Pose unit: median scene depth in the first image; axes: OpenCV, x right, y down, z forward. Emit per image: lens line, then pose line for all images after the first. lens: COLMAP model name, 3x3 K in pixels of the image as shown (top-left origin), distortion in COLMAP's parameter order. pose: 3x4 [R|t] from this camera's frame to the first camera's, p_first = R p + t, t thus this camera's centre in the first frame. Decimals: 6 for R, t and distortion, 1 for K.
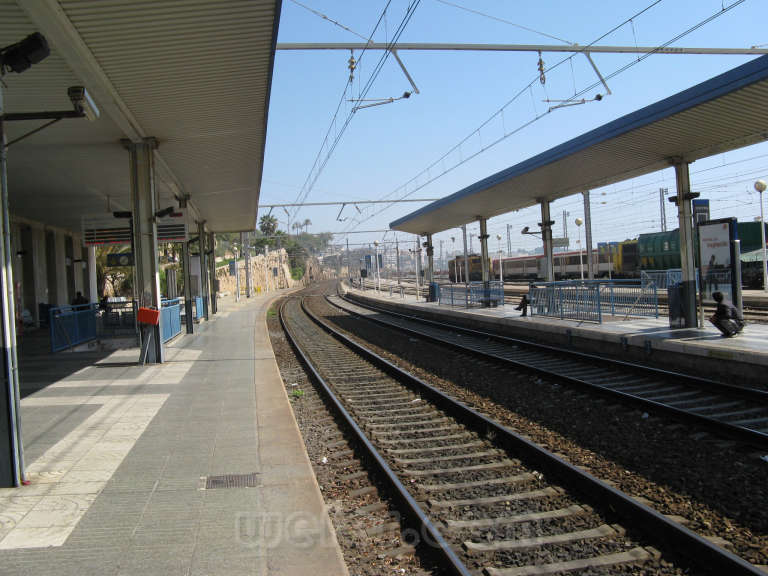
lens RADIAL K [[832.2, 0, 385.8], [0, 832.2, 281.3], [0, 0, 1]] dist [-0.051419, 0.000000]
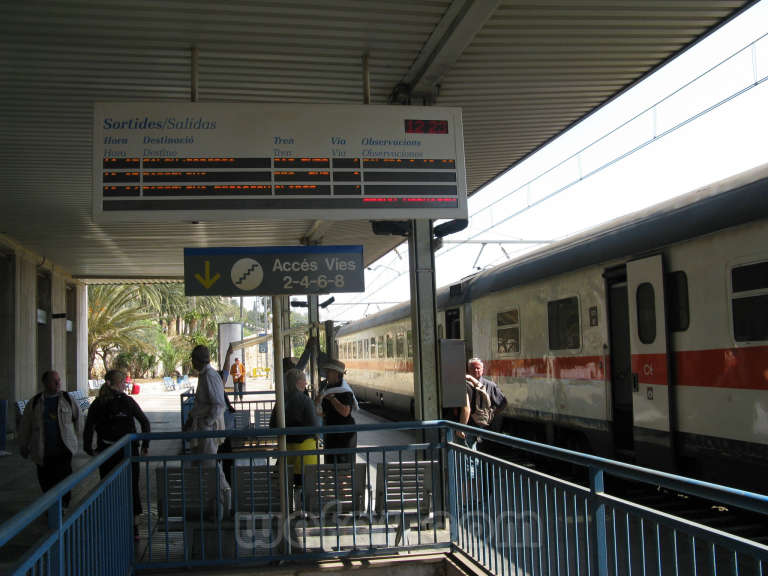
lens RADIAL K [[832.2, 0, 383.4], [0, 832.2, 290.5], [0, 0, 1]] dist [-0.051419, 0.000000]
pose [[0.999418, 0.026143, 0.021932, -0.140635], [-0.024104, 0.995779, -0.088562, 0.001515], [-0.024155, 0.087982, 0.995829, 0.370350]]
